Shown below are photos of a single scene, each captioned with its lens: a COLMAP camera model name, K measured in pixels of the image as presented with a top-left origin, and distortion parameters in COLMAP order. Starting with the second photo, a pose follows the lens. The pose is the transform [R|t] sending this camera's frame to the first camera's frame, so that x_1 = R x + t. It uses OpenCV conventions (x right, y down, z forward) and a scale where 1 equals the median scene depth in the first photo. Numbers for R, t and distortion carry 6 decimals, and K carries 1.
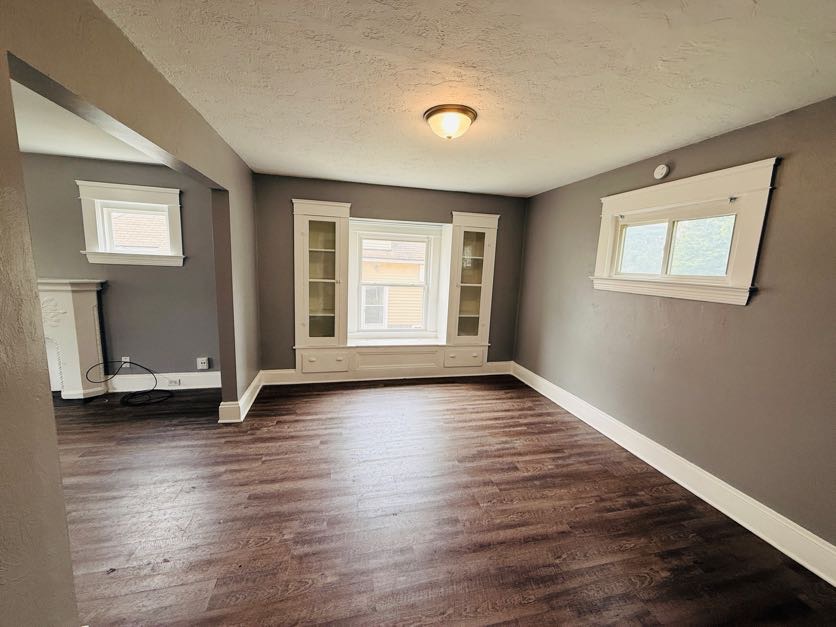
lens RADIAL K [[331.5, 0, 416.7], [0, 331.5, 312.9], [0, 0, 1]] dist [0.000639, -0.000151]
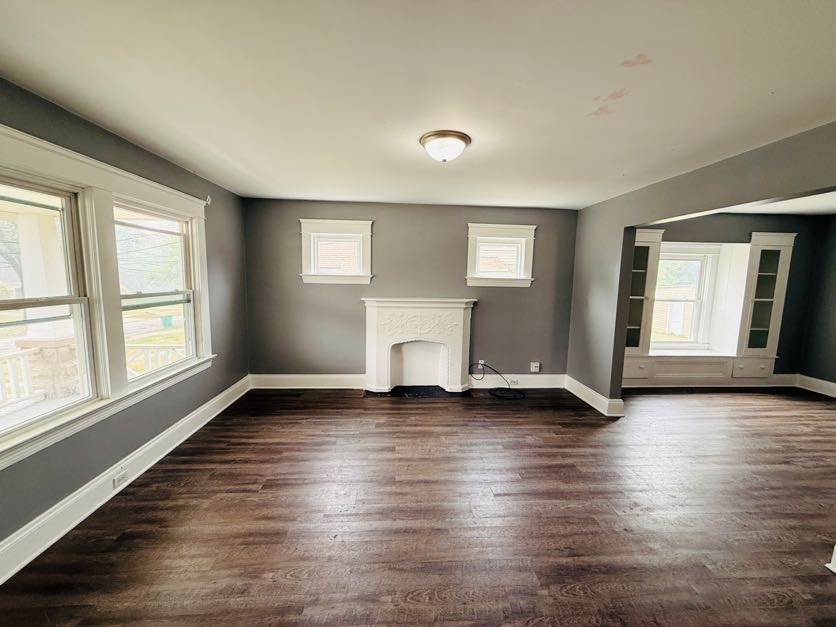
lens RADIAL K [[331.5, 0, 416.7], [0, 331.5, 312.9], [0, 0, 1]] dist [0.000639, -0.000151]
pose [[0.984852, -0.001136, -0.173396, -0.815674], [-0.005365, 0.999300, -0.037015, 0.002107], [0.173317, 0.037384, 0.984156, -0.251266]]
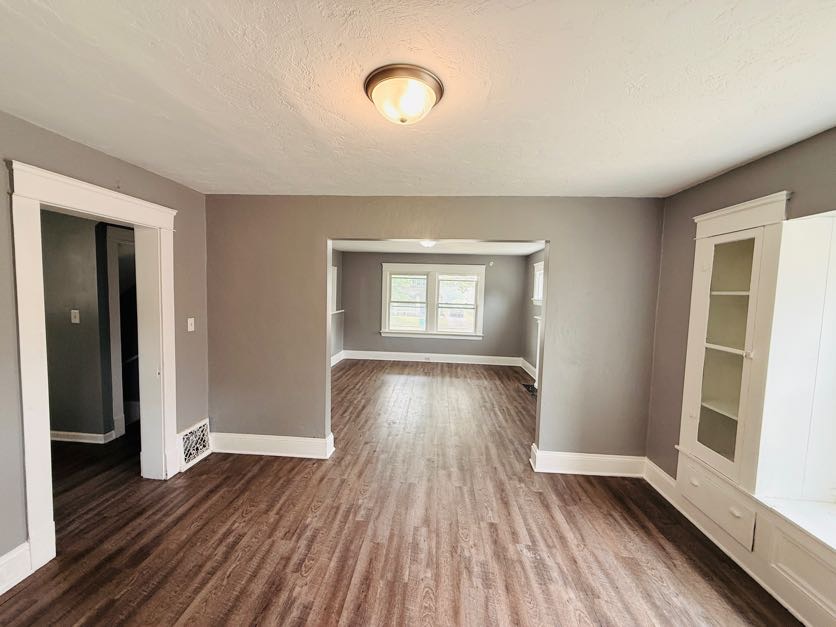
lens RADIAL K [[331.5, 0, 416.7], [0, 331.5, 312.9], [0, 0, 1]] dist [0.000639, -0.000151]
pose [[-0.295595, 0.014881, -0.955197, 0.381903], [-0.178752, 0.981358, 0.070605, -0.103014], [0.938441, 0.191614, -0.287424, 0.668110]]
